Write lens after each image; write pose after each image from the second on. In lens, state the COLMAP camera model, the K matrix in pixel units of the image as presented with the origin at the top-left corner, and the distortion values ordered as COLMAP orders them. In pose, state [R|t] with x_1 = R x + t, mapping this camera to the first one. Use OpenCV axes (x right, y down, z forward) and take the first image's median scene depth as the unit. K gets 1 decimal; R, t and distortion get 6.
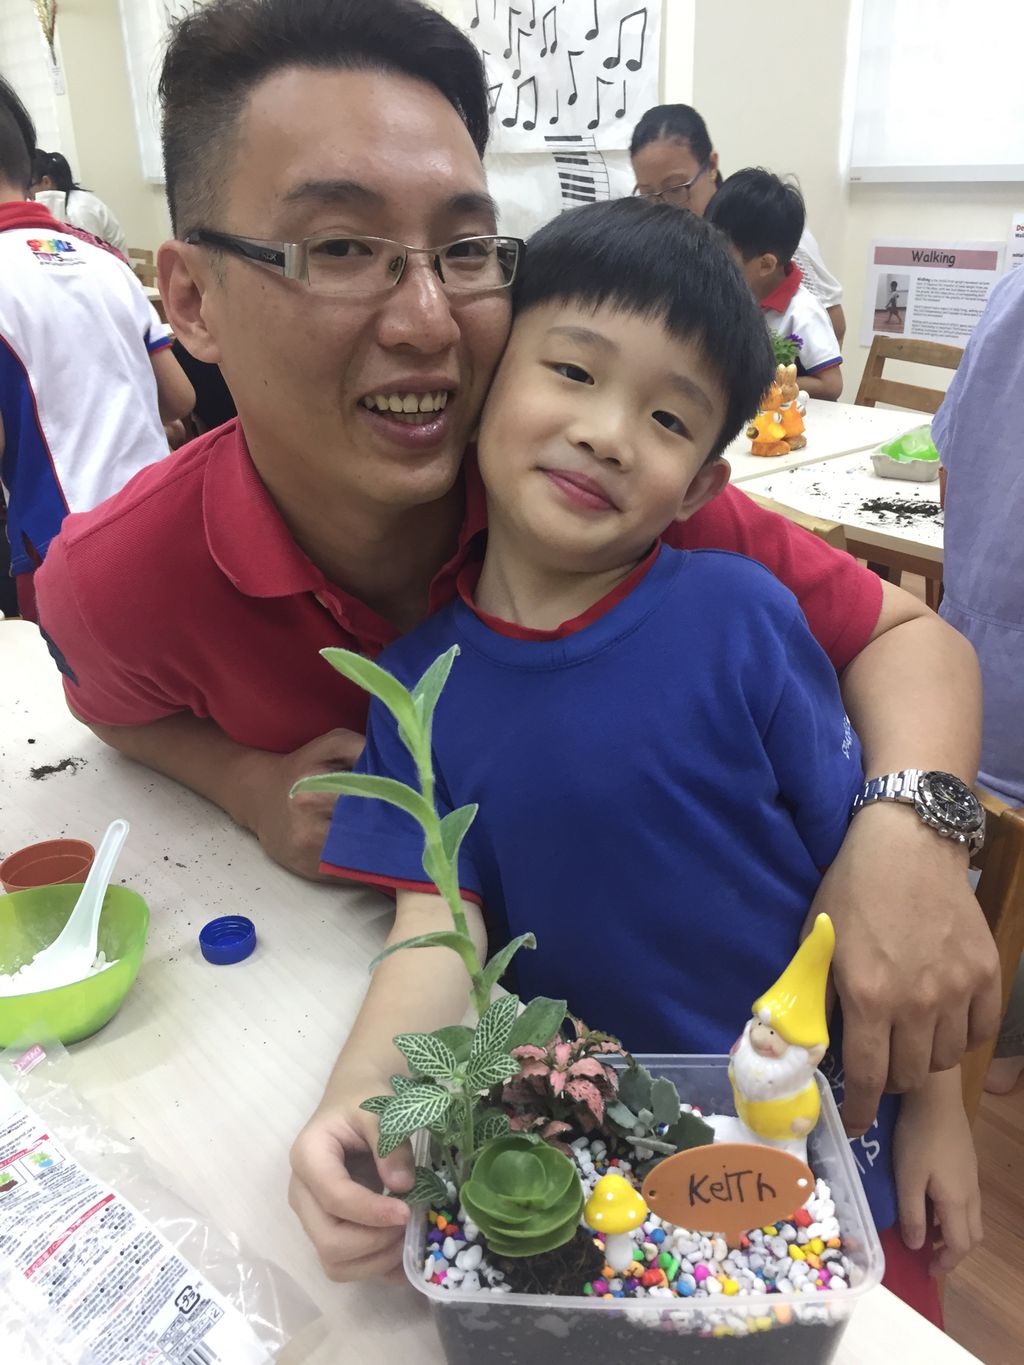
lens RADIAL K [[1173.9, 0, 512.7], [0, 1173.9, 681.6], [0, 0, 1]] dist [0.076208, -0.089189]
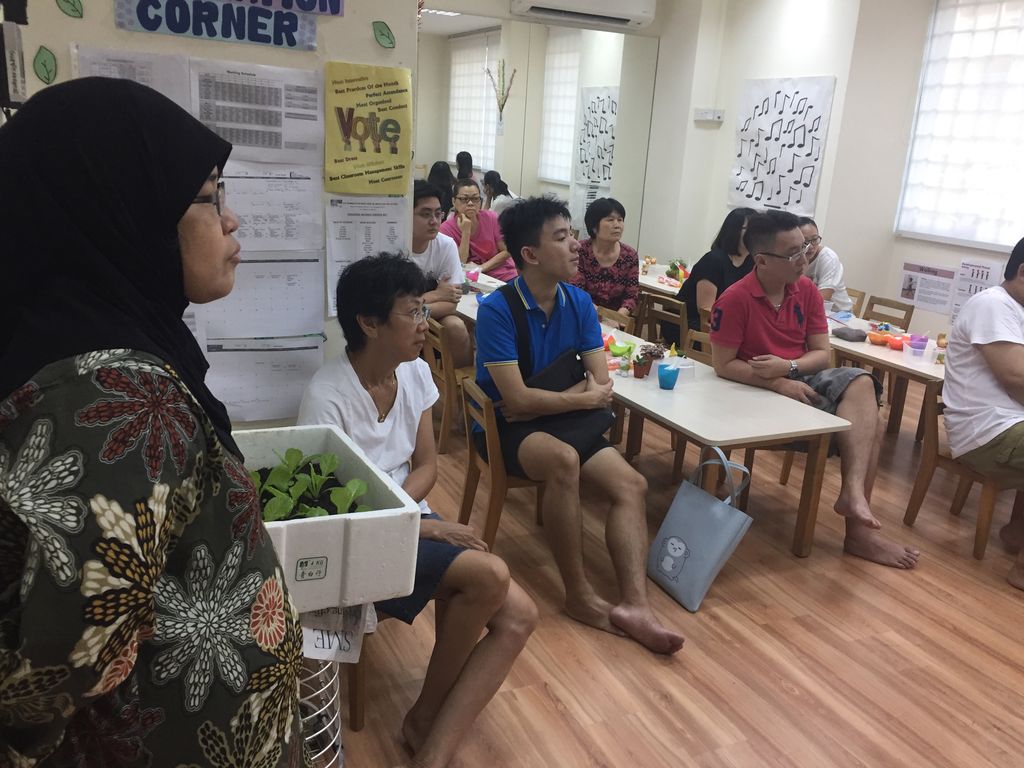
lens RADIAL K [[880.6, 0, 510.5], [0, 880.6, 384.3], [0, 0, 1]] dist [0.076208, -0.089189]
pose [[0.975989, 0.134932, -0.170996, -0.122713], [-0.158342, 0.978579, -0.131572, 0.227693], [0.149580, 0.155488, 0.976447, -0.813714]]
